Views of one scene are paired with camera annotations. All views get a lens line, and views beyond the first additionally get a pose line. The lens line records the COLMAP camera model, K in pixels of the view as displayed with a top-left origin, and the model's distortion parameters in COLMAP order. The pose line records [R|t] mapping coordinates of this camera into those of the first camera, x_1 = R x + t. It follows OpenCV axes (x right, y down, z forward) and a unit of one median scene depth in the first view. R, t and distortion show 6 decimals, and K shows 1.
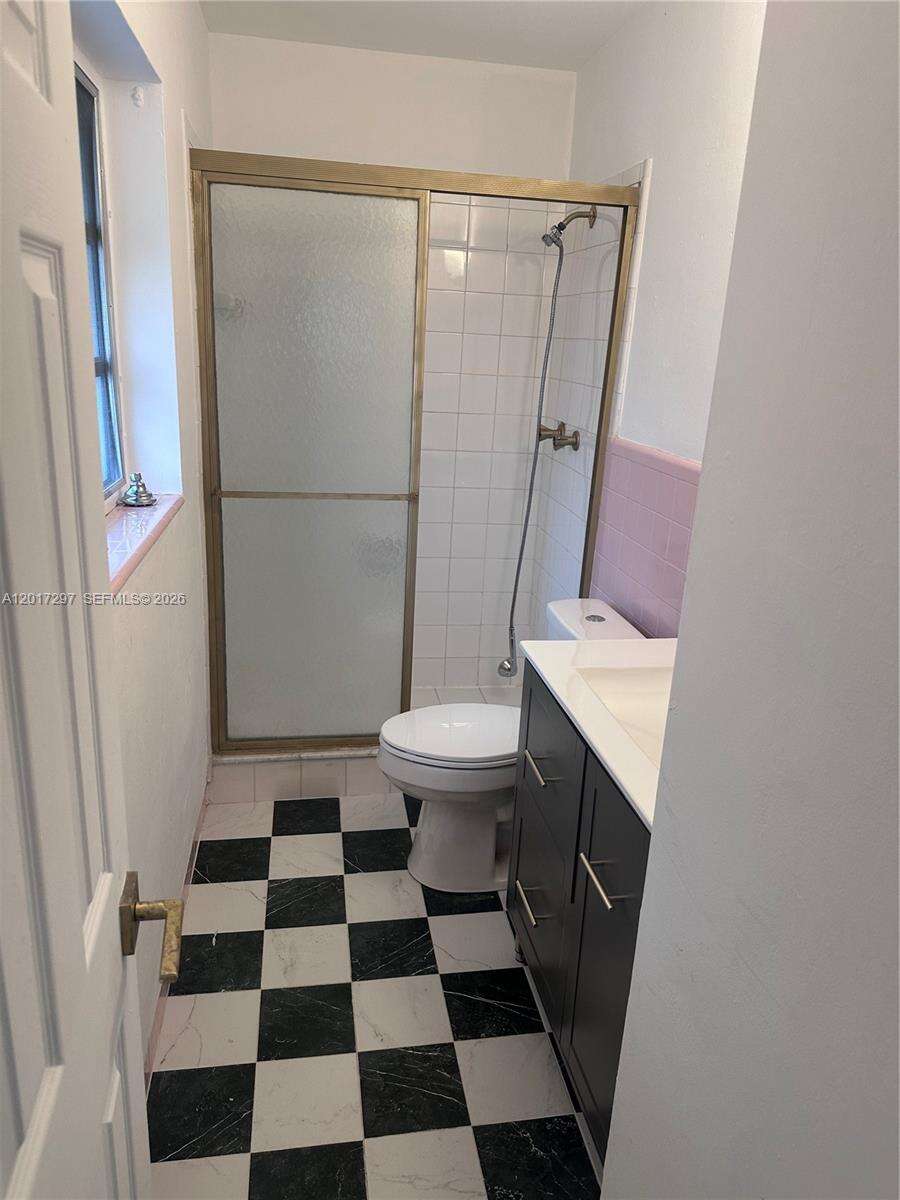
lens RADIAL K [[826.8, 0, 452.2], [0, 826.8, 615.7], [0, 0, 1]] dist [0.066975, -0.172535]
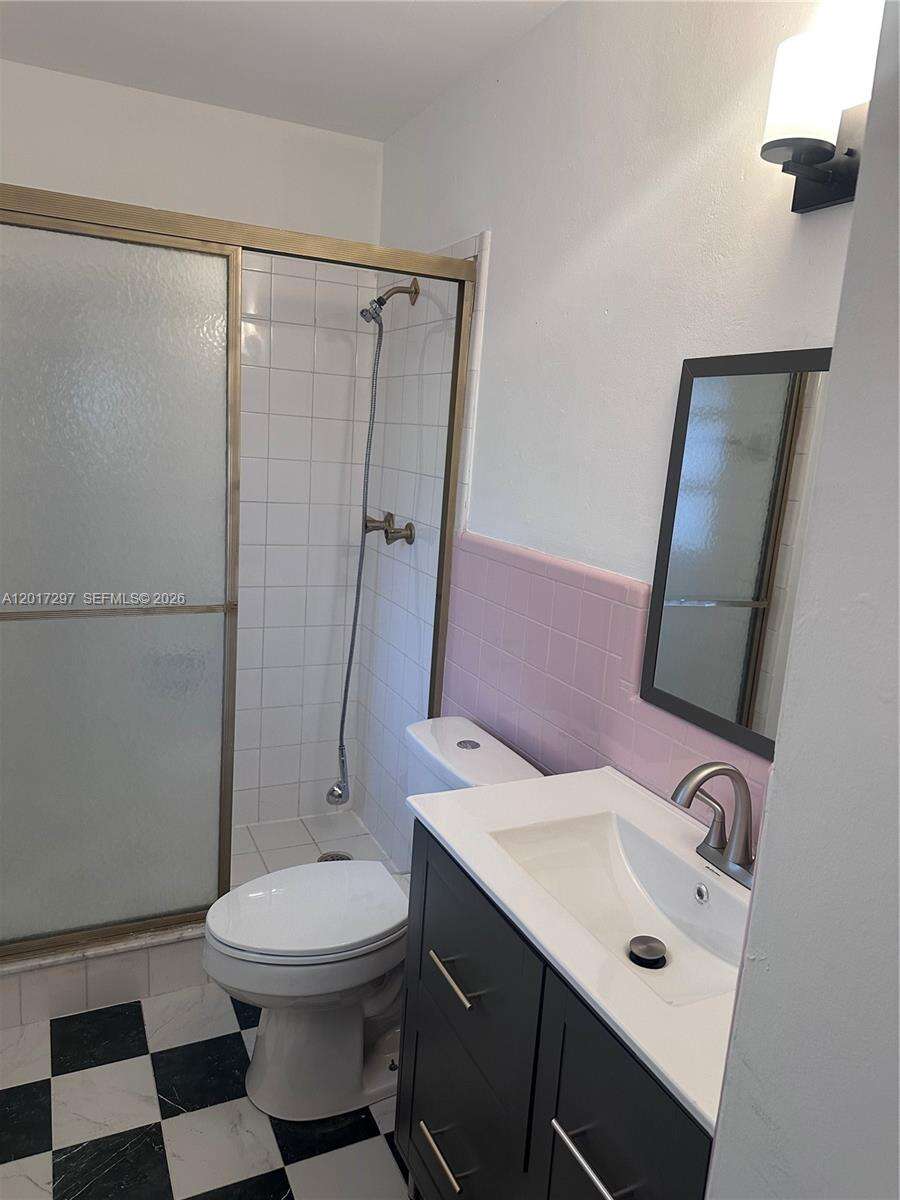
lens RADIAL K [[834.2, 0, 450.0], [0, 834.2, 600.0], [0, 0, 1]] dist [0.057962, -0.100205]
pose [[0.962054, -0.039541, 0.269980, -0.062772], [0.069043, 0.992521, -0.100669, -0.053859], [-0.263981, 0.115490, 0.957589, 0.160044]]
